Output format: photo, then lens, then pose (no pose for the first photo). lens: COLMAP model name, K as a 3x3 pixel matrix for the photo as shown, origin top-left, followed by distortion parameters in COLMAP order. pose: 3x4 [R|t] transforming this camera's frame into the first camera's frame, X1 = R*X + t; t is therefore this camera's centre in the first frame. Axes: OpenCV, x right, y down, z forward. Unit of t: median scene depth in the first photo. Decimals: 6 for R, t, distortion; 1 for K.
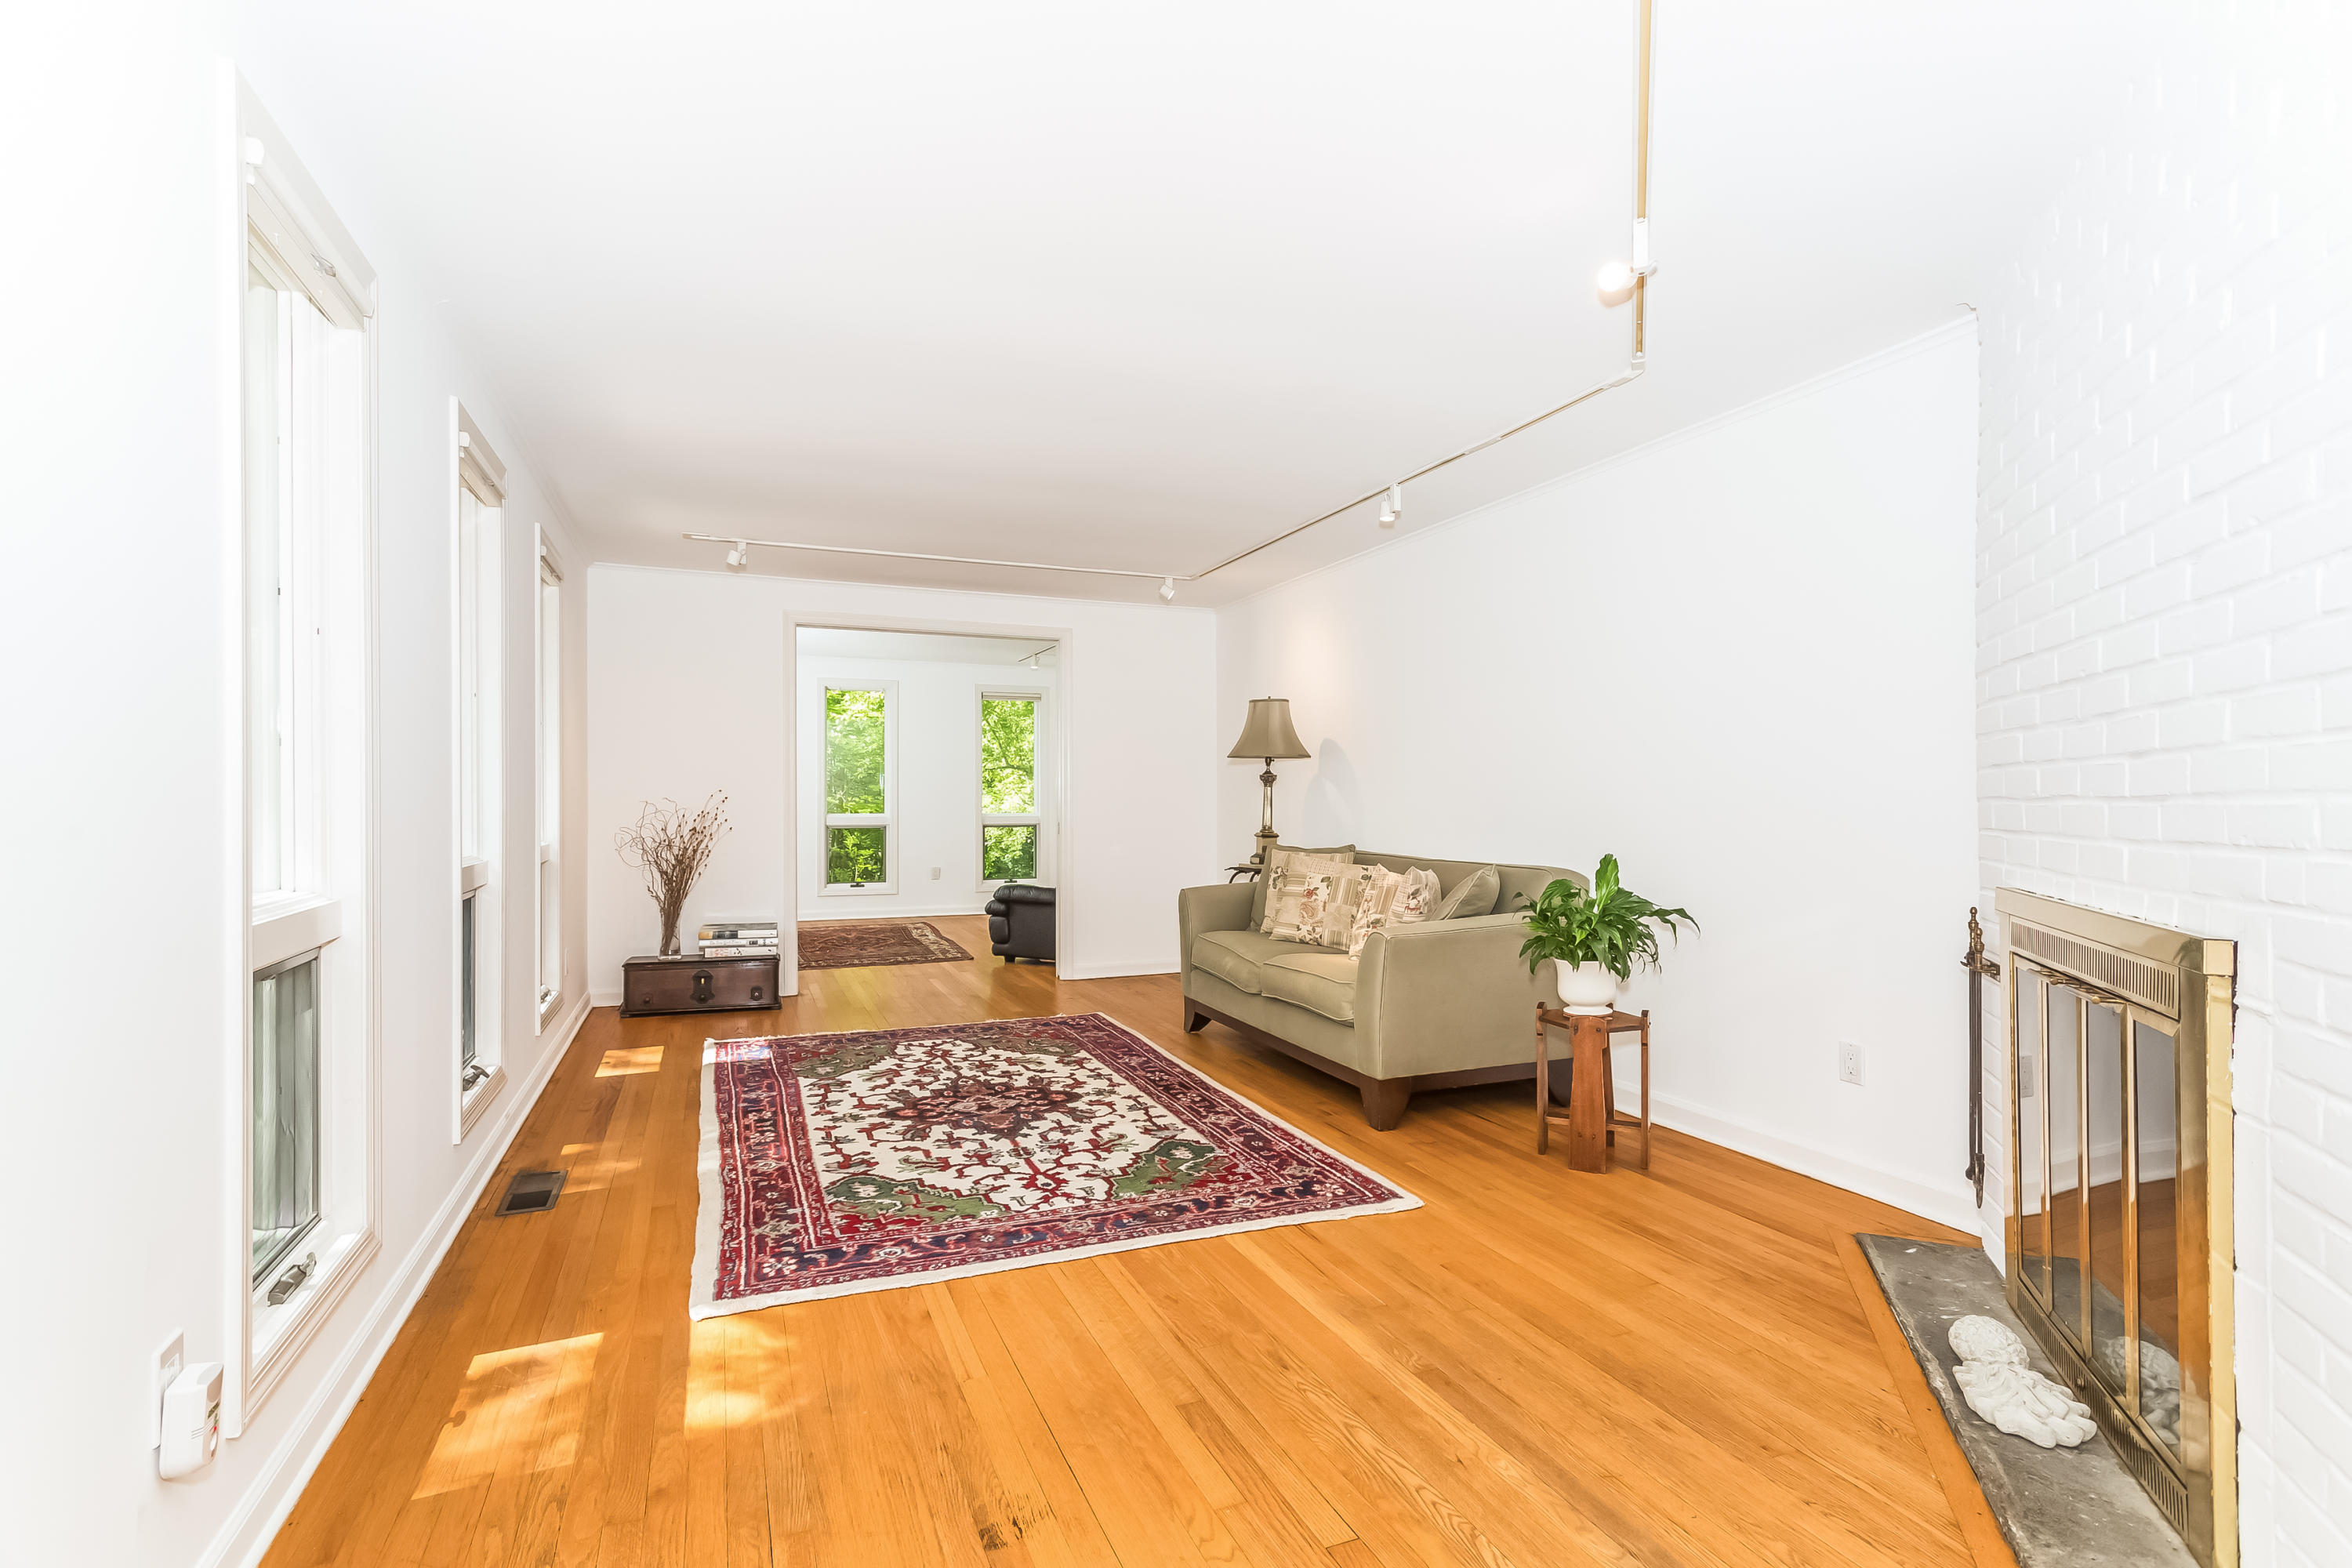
lens RADIAL K [[1114.5, 0, 1152.9], [0, 1114.5, 792.8], [0, 0, 1]] dist [-0.000351, 0.000698]
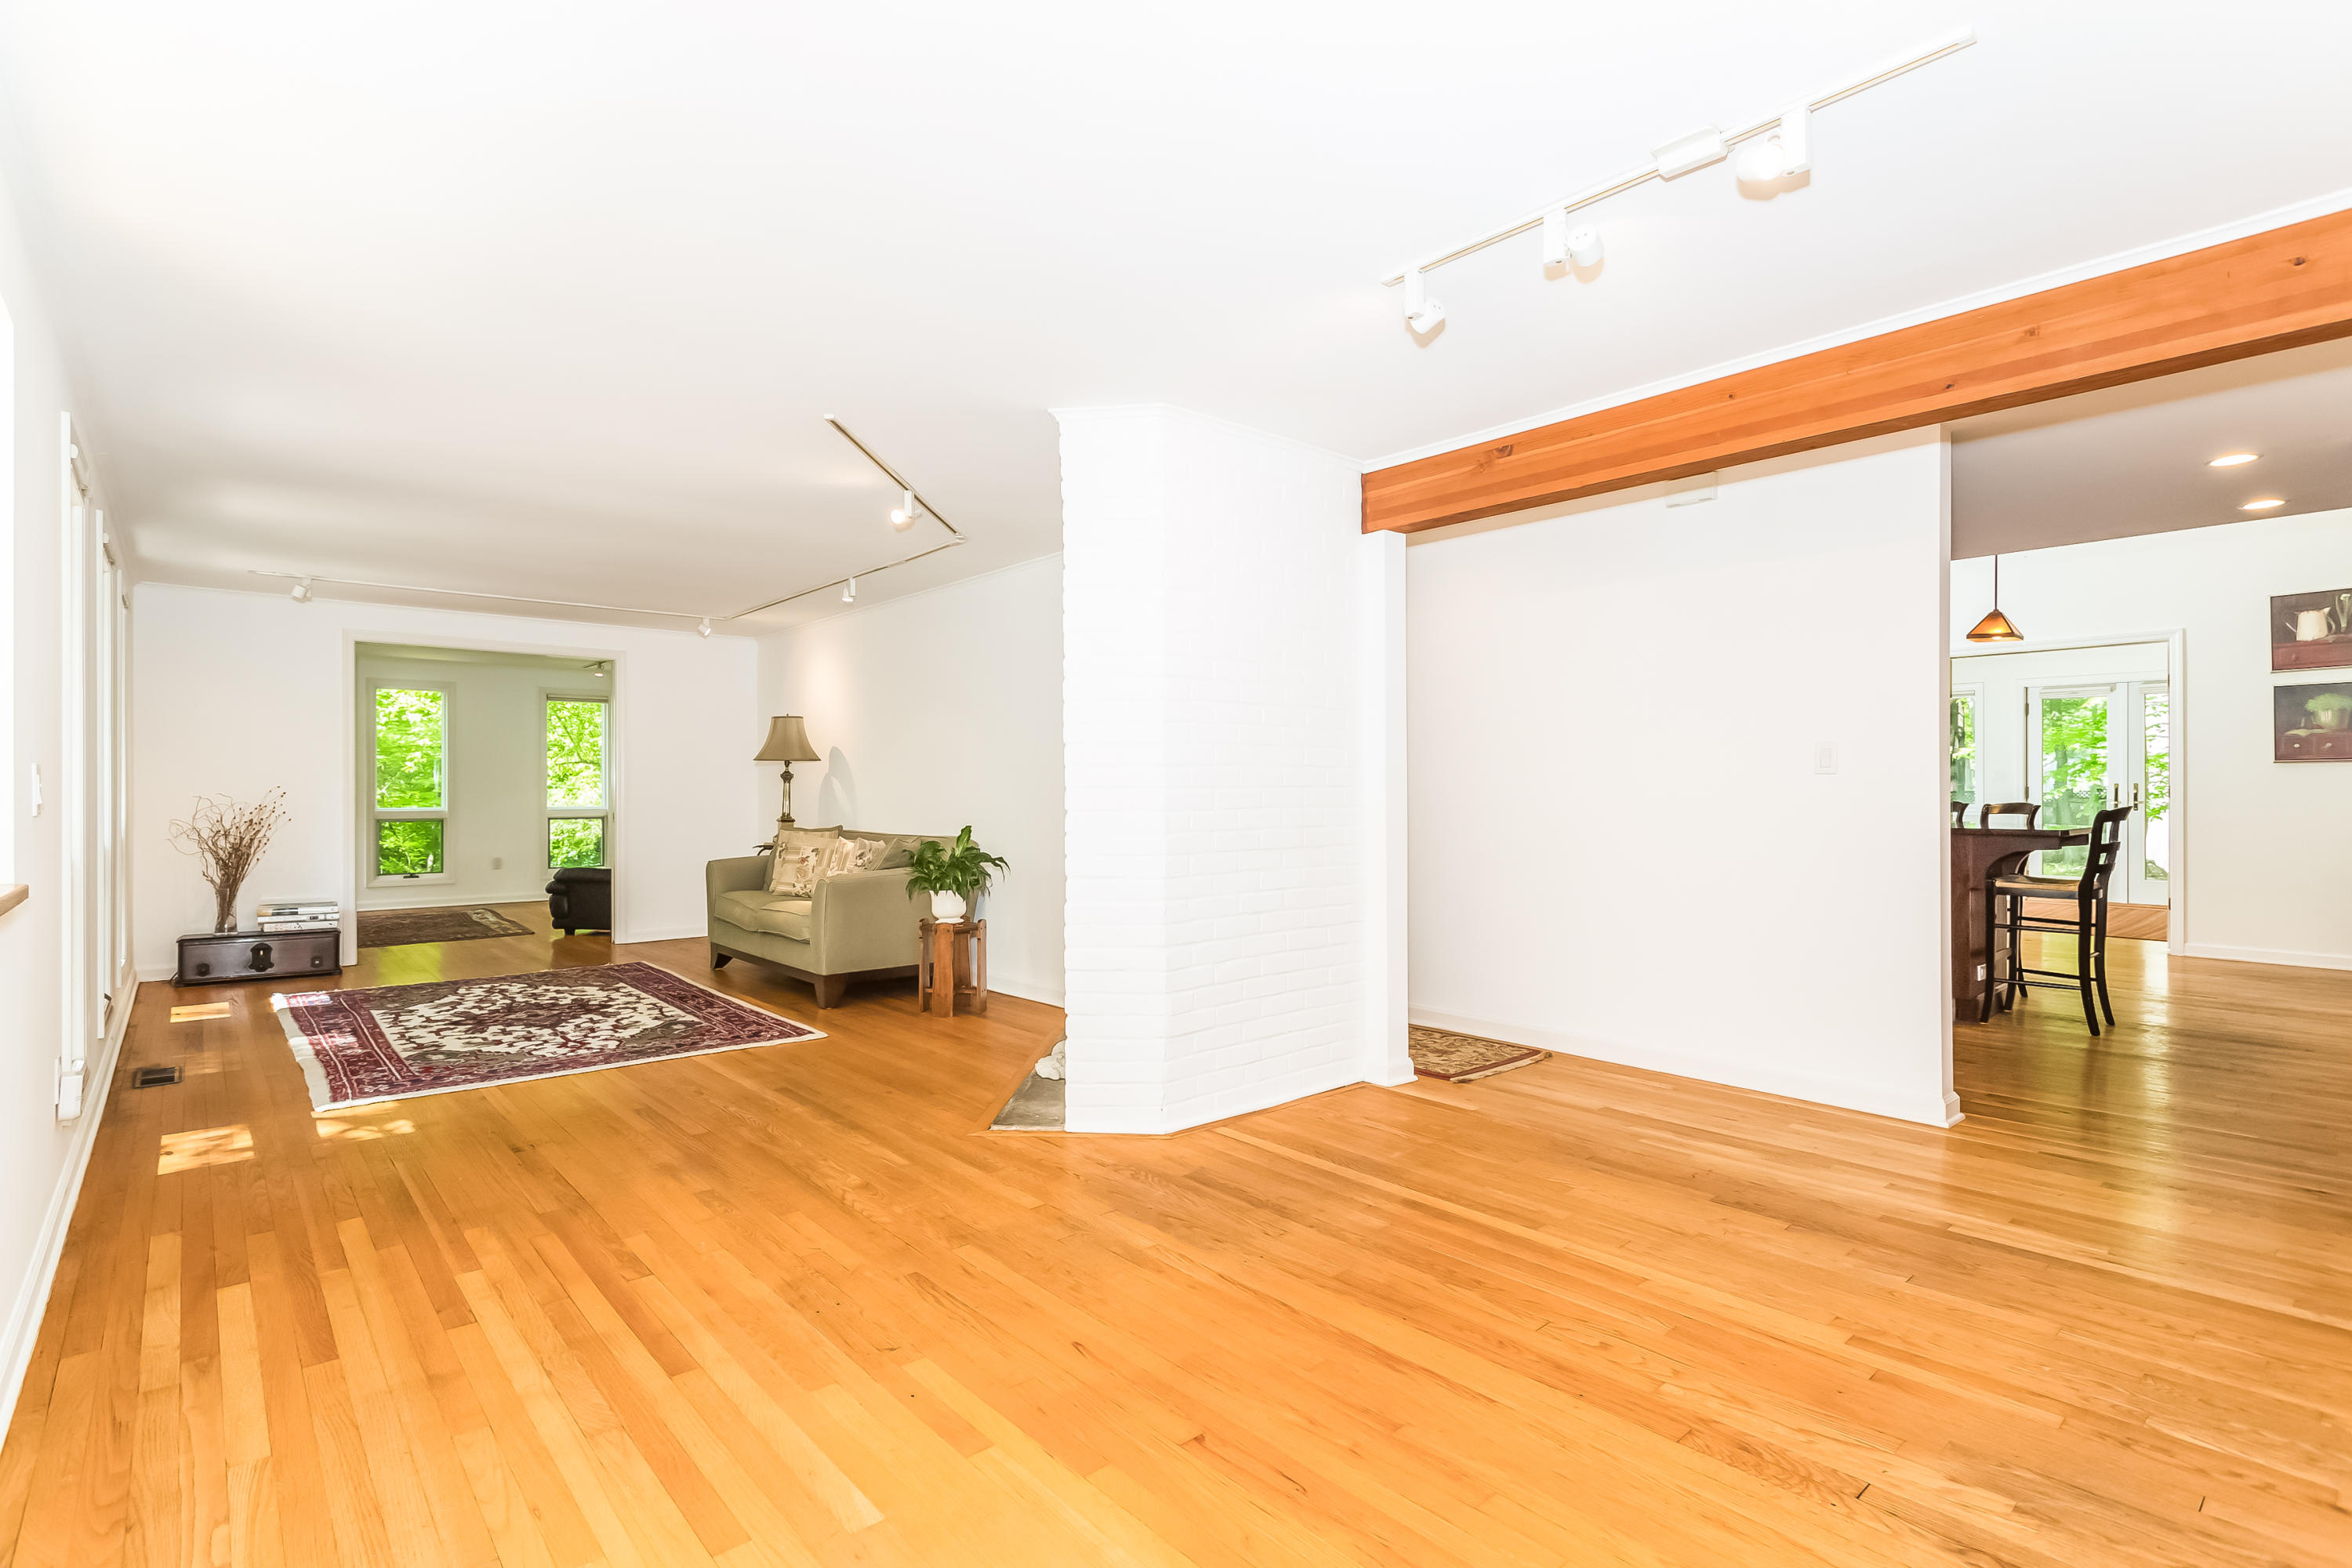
lens RADIAL K [[1113.5, 0, 1169.1], [0, 1113.5, 790.7], [0, 0, 1]] dist [0.001099, 0.000478]
pose [[0.940446, -0.002783, 0.339931, 0.114498], [0.001385, 0.999990, 0.004356, -0.002175], [-0.339940, -0.003626, 0.940440, -0.532480]]
